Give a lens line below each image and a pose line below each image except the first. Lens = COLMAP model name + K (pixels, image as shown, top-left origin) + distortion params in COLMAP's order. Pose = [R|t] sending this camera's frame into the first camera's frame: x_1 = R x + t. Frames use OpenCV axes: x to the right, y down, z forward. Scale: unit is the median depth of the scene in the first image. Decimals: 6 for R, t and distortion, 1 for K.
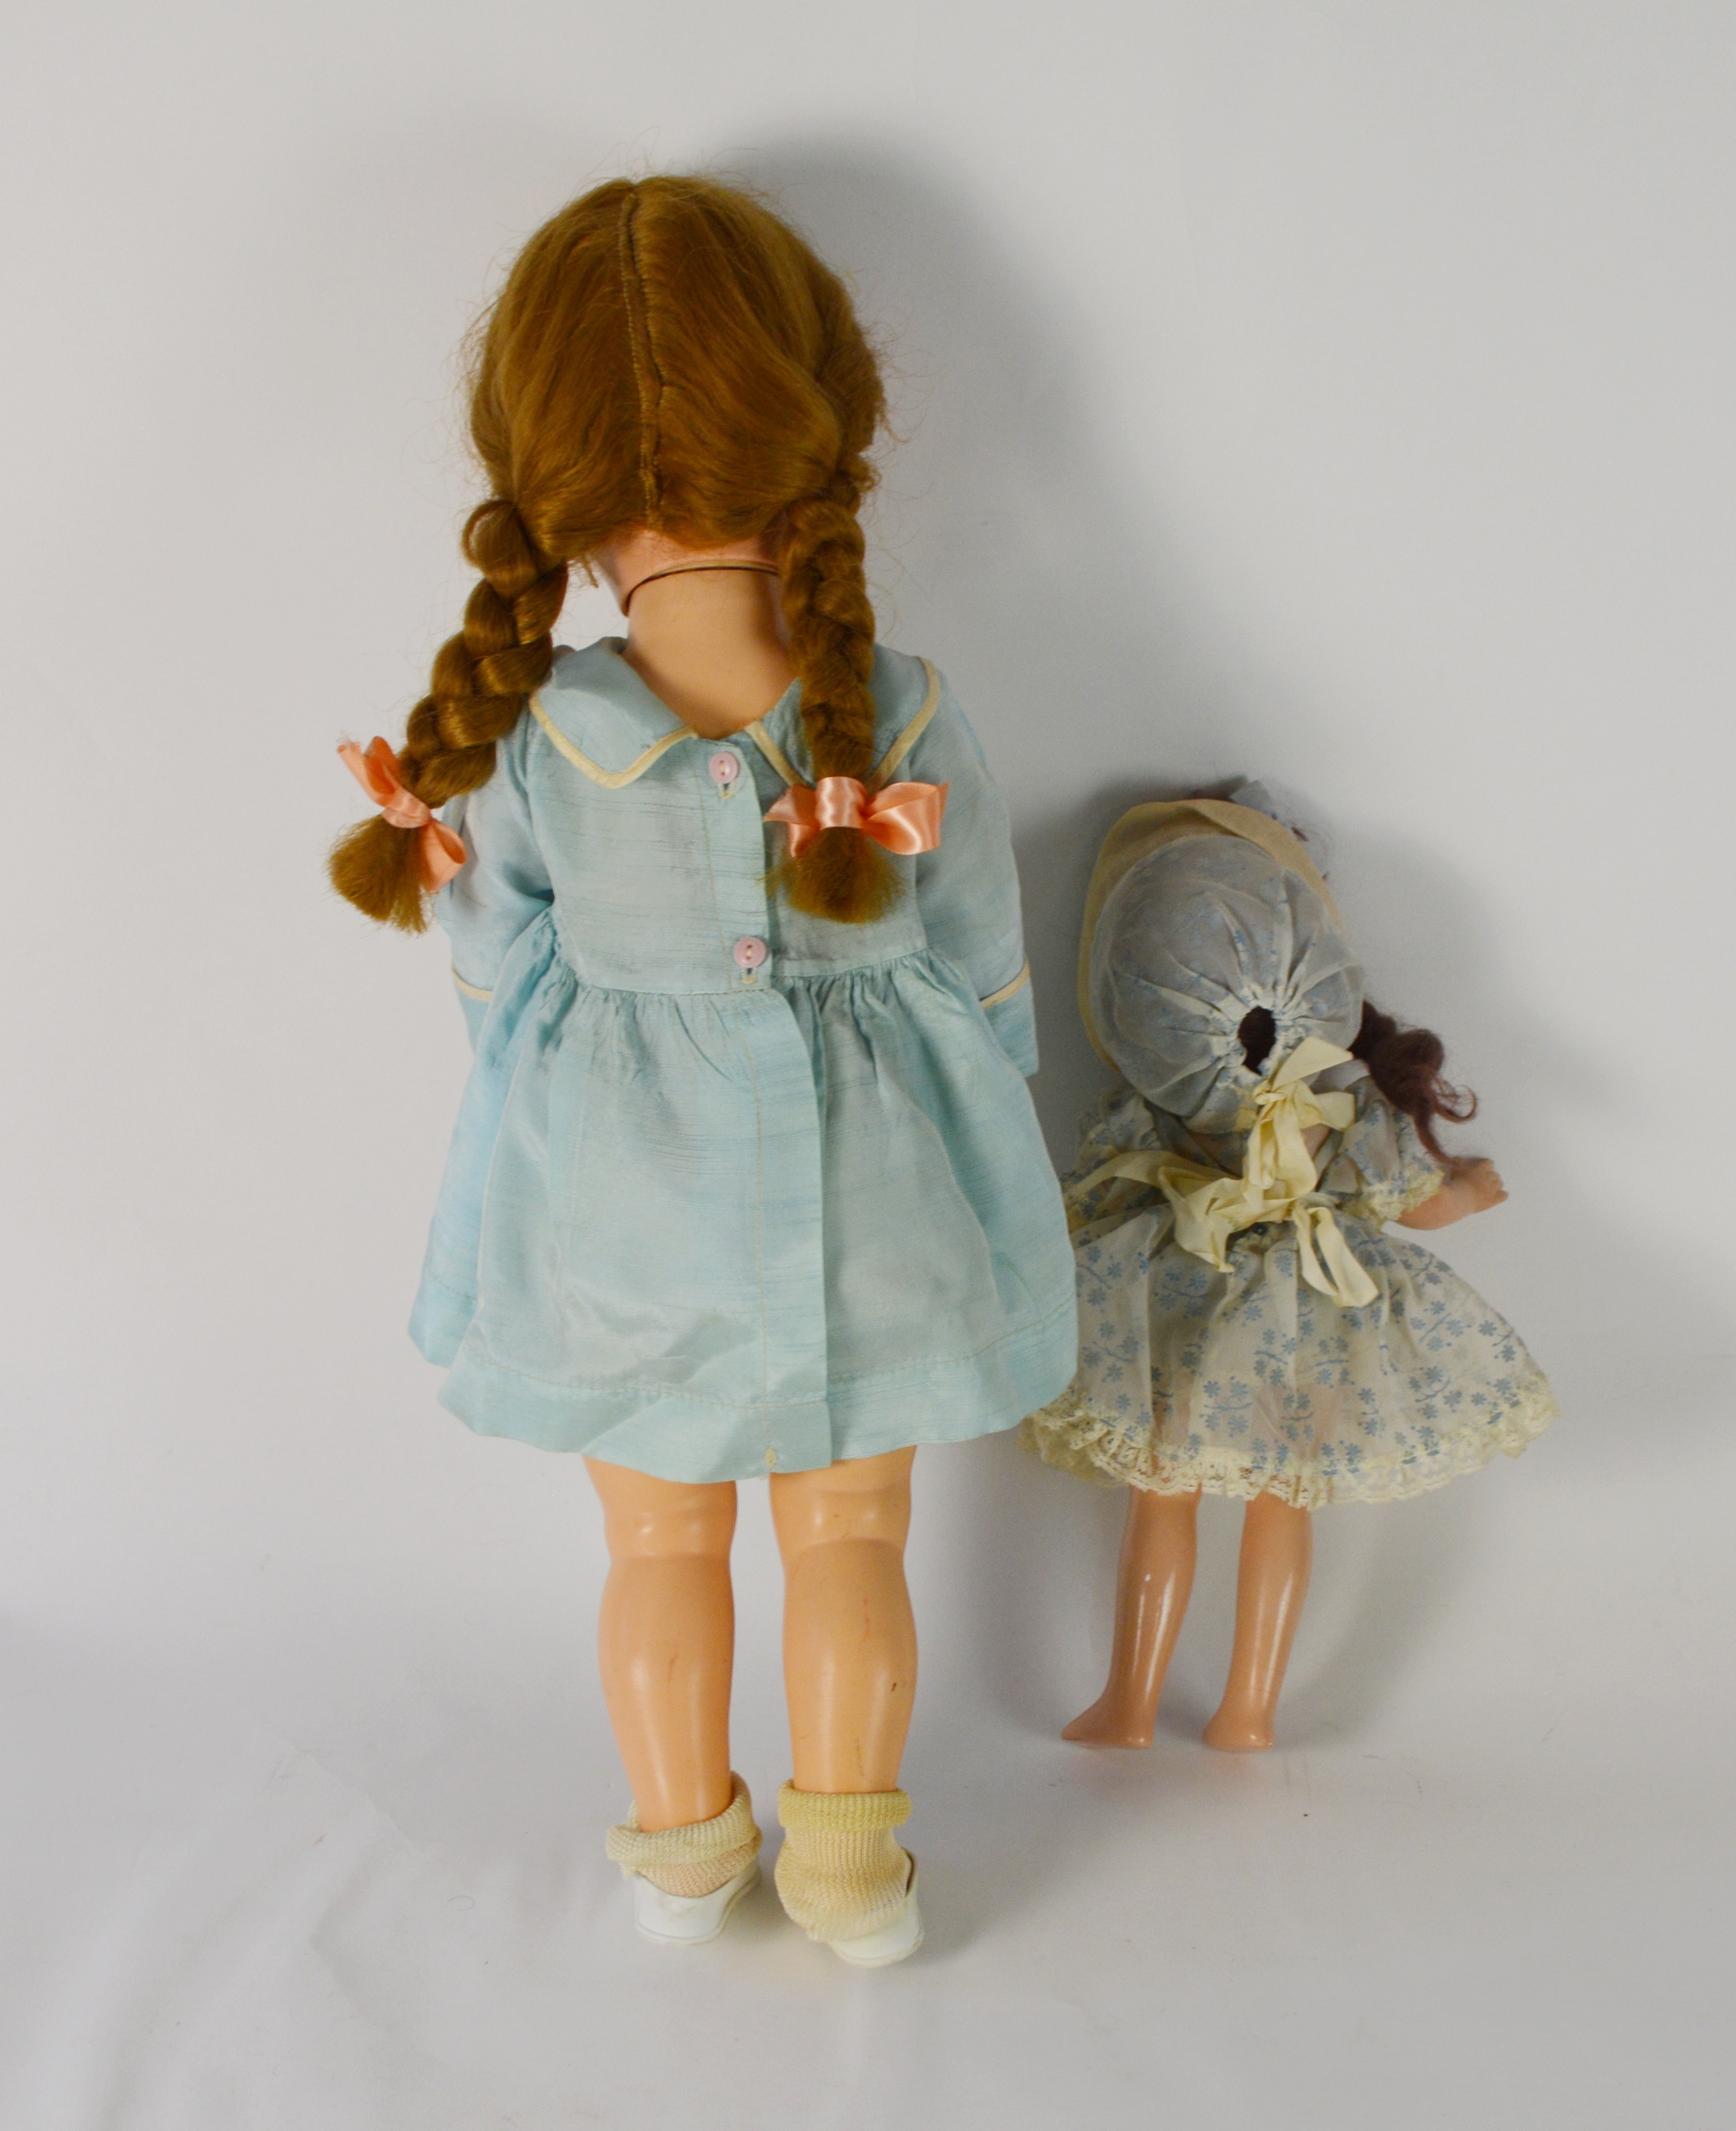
lens RADIAL K [[3015.5, 0, 954.7], [0, 3015.5, 1045.9], [0, 0, 1]] dist [-0.112535, 0.000000]
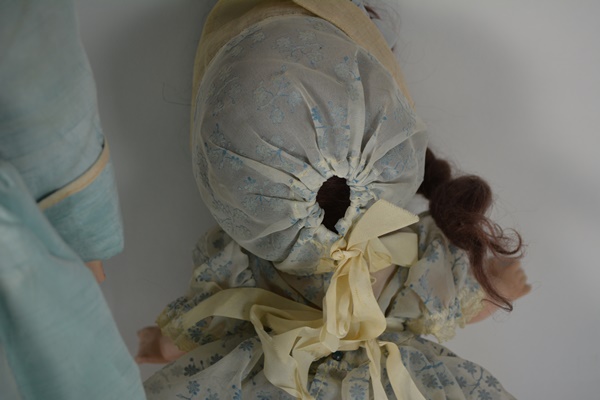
lens RADIAL K [[1027.5, 0, 299.1], [0, 1027.5, 201.5], [0, 0, 1]] dist [-0.031683, 0.000000]
pose [[0.999165, -0.014860, 0.038058, 0.083916], [0.009589, 0.990784, 0.135110, -0.062459], [-0.039715, -0.134632, 0.990099, 0.715034]]
